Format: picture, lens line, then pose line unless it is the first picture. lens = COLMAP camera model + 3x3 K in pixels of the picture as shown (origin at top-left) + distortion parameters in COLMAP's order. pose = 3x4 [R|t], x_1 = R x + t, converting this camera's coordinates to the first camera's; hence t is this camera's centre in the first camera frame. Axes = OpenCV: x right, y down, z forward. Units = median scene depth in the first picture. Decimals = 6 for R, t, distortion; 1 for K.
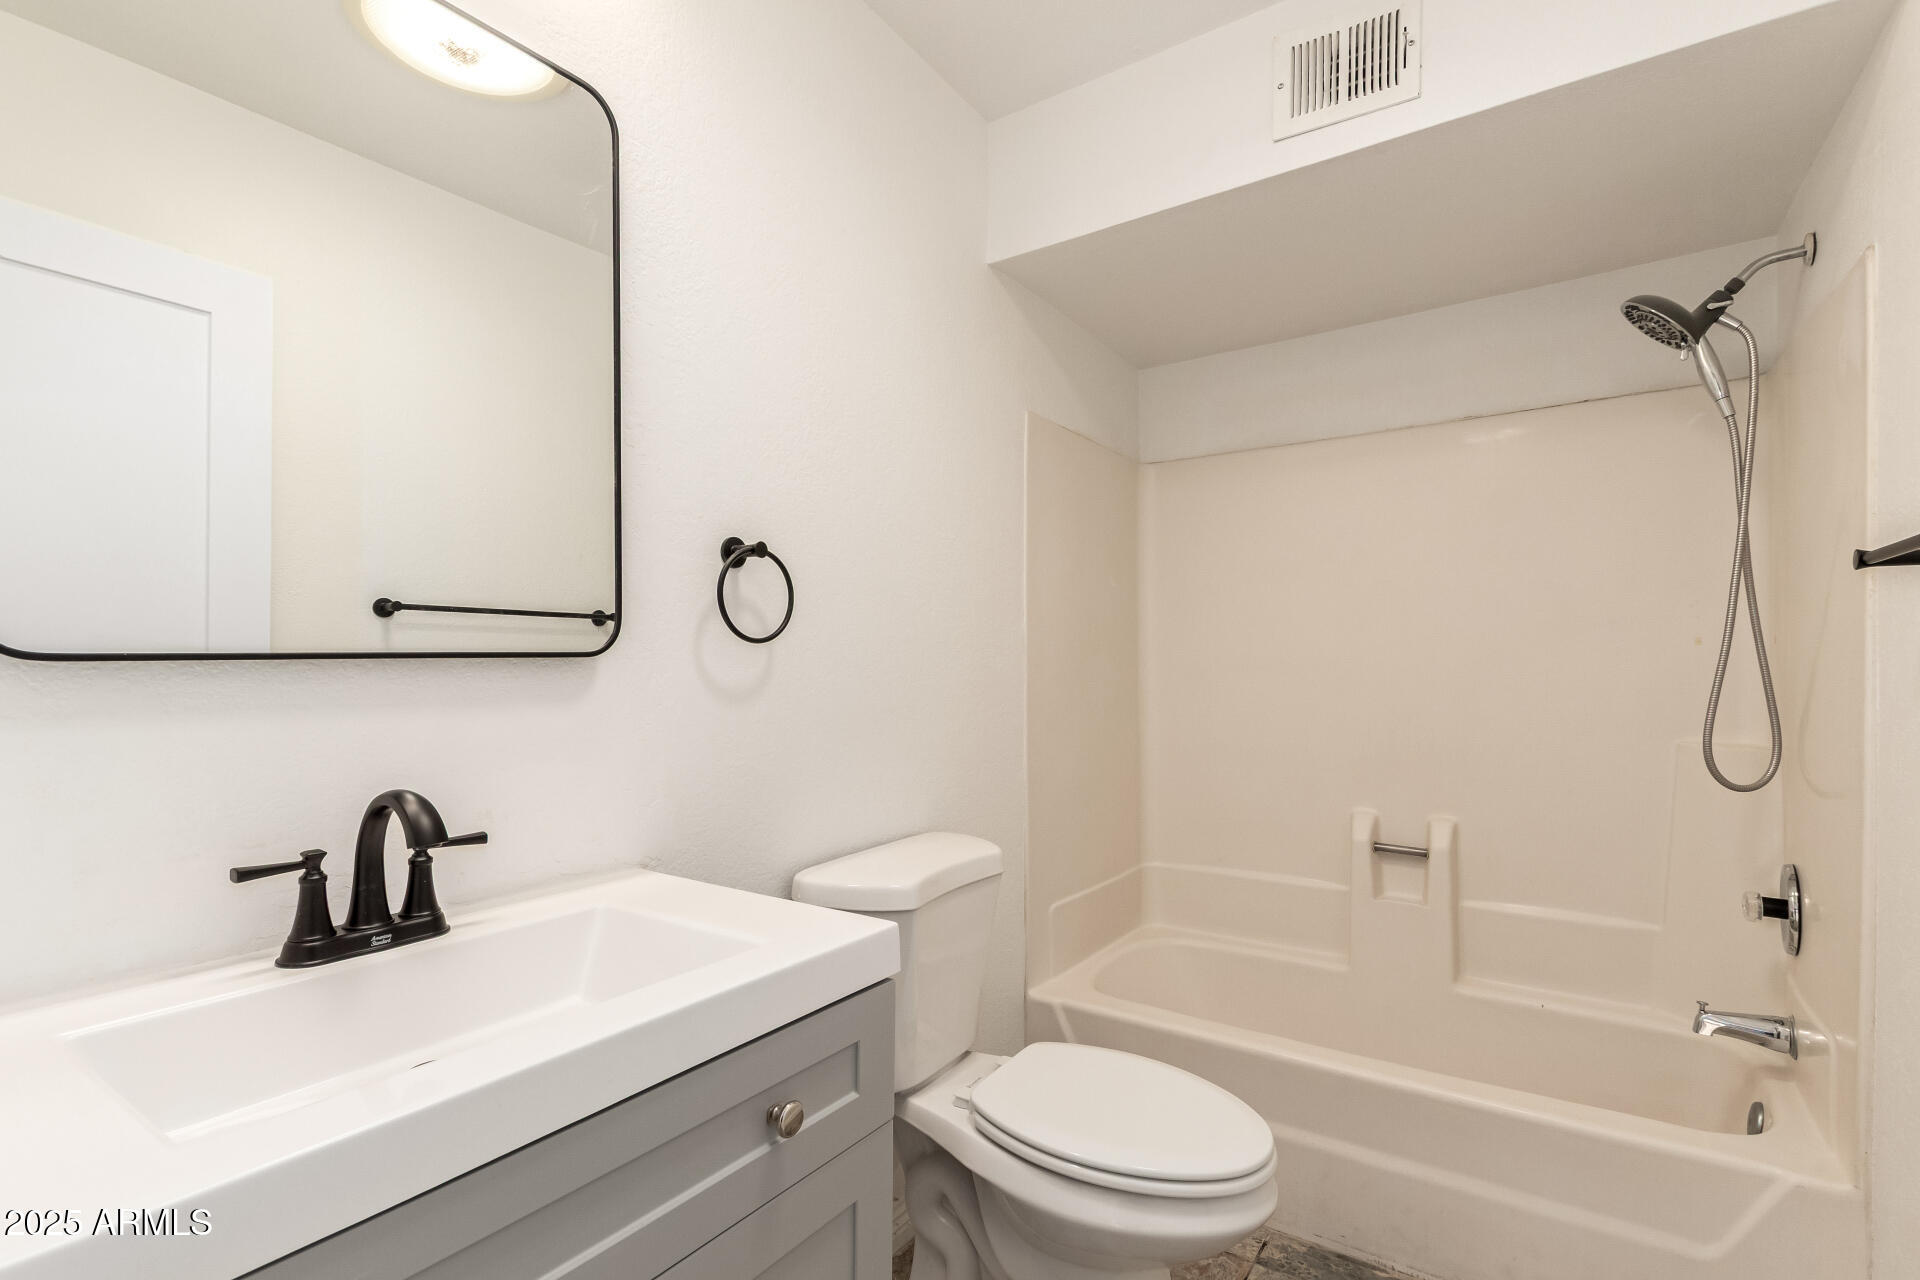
lens RADIAL K [[883.7, 0, 946.1], [0, 883.7, 648.2], [0, 0, 1]] dist [0.001459, -0.001337]
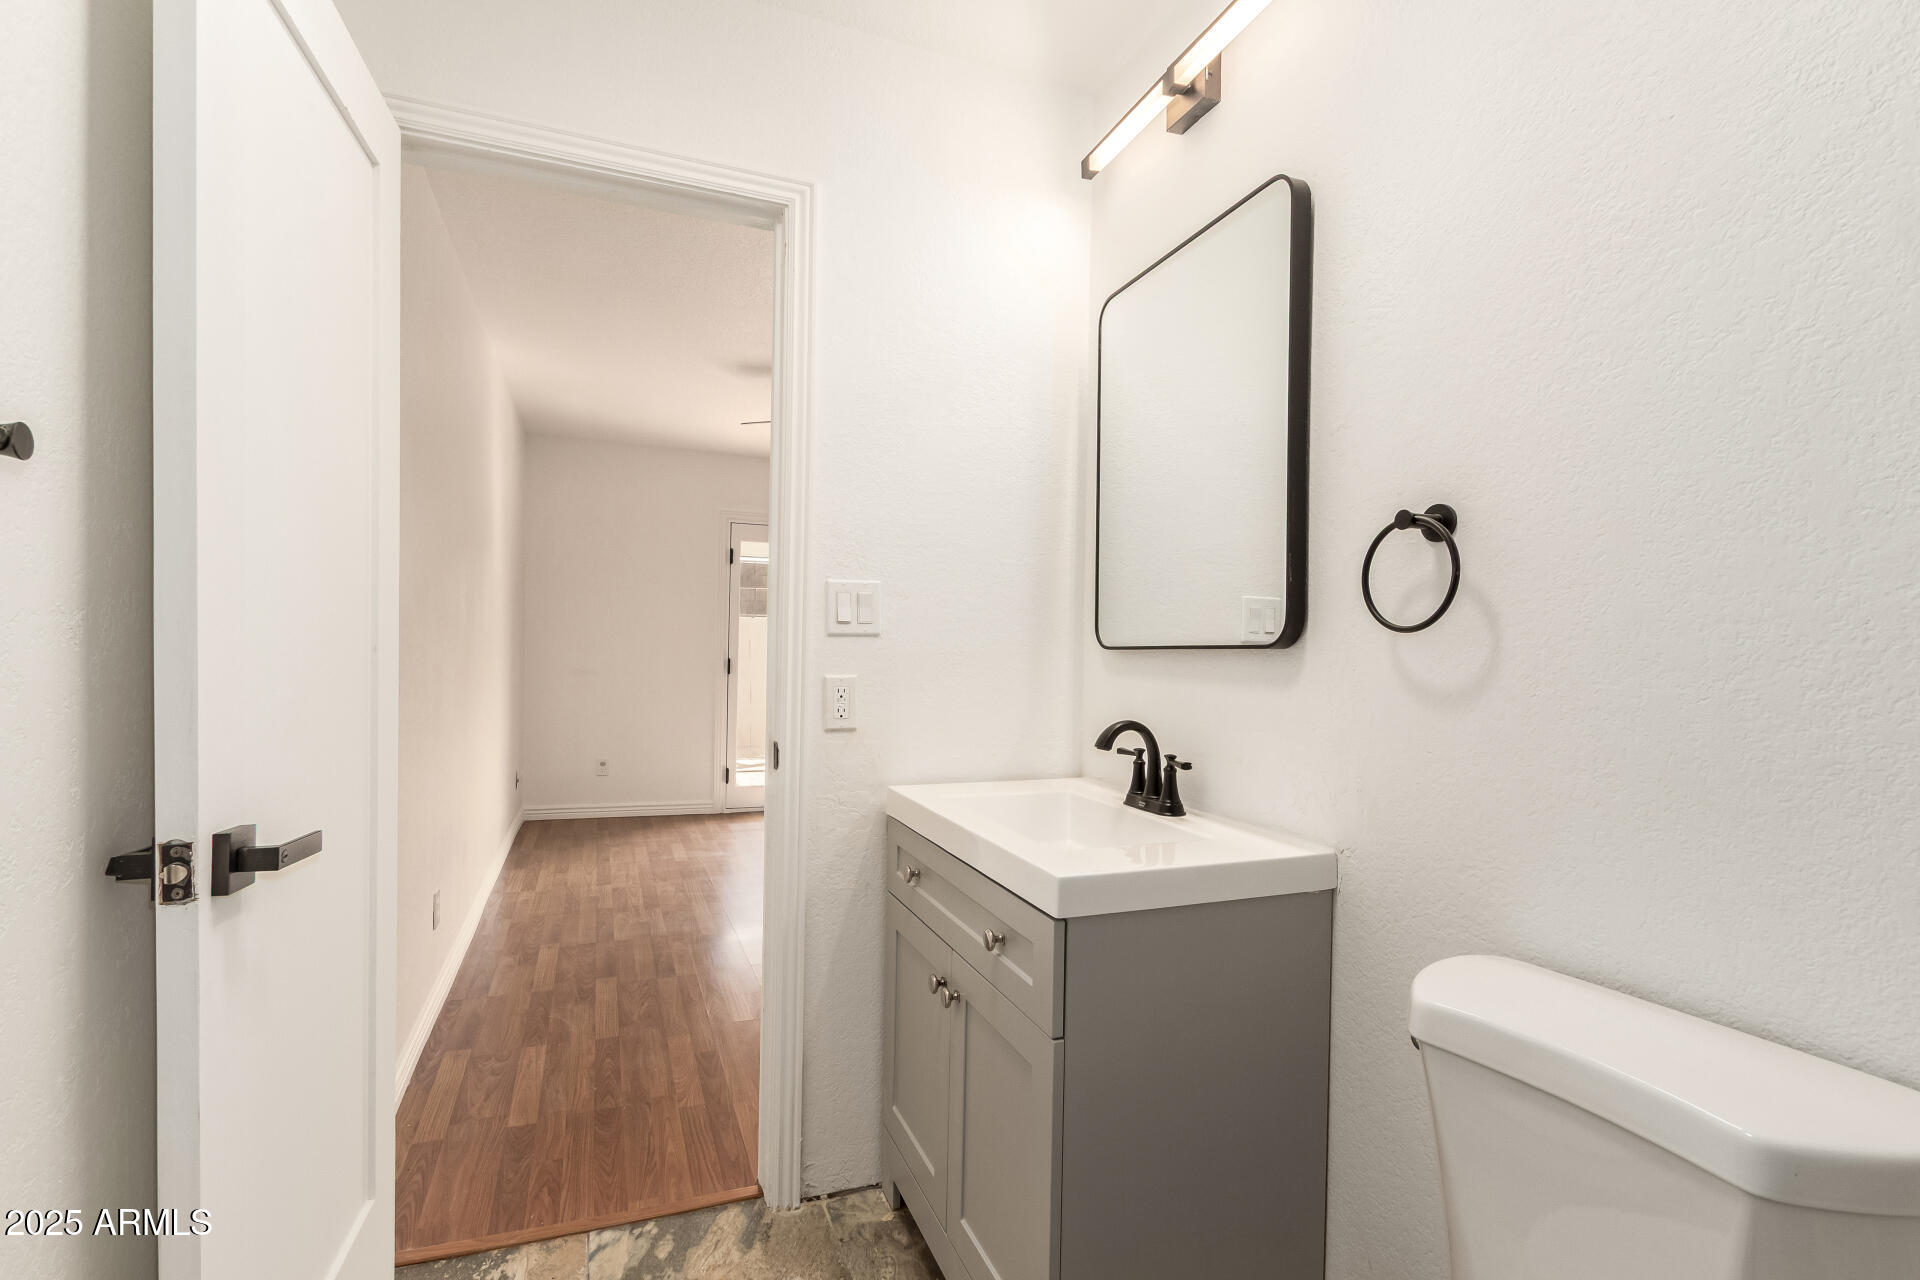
lens RADIAL K [[883.7, 0, 962.3], [0, 883.7, 647.9], [0, 0, 1]] dist [0.001459, -0.001337]
pose [[-0.546344, -0.009673, -0.837505, 0.964726], [-0.008188, 0.999947, -0.006207, 0.025380], [0.837521, 0.003466, -0.546394, 1.521352]]
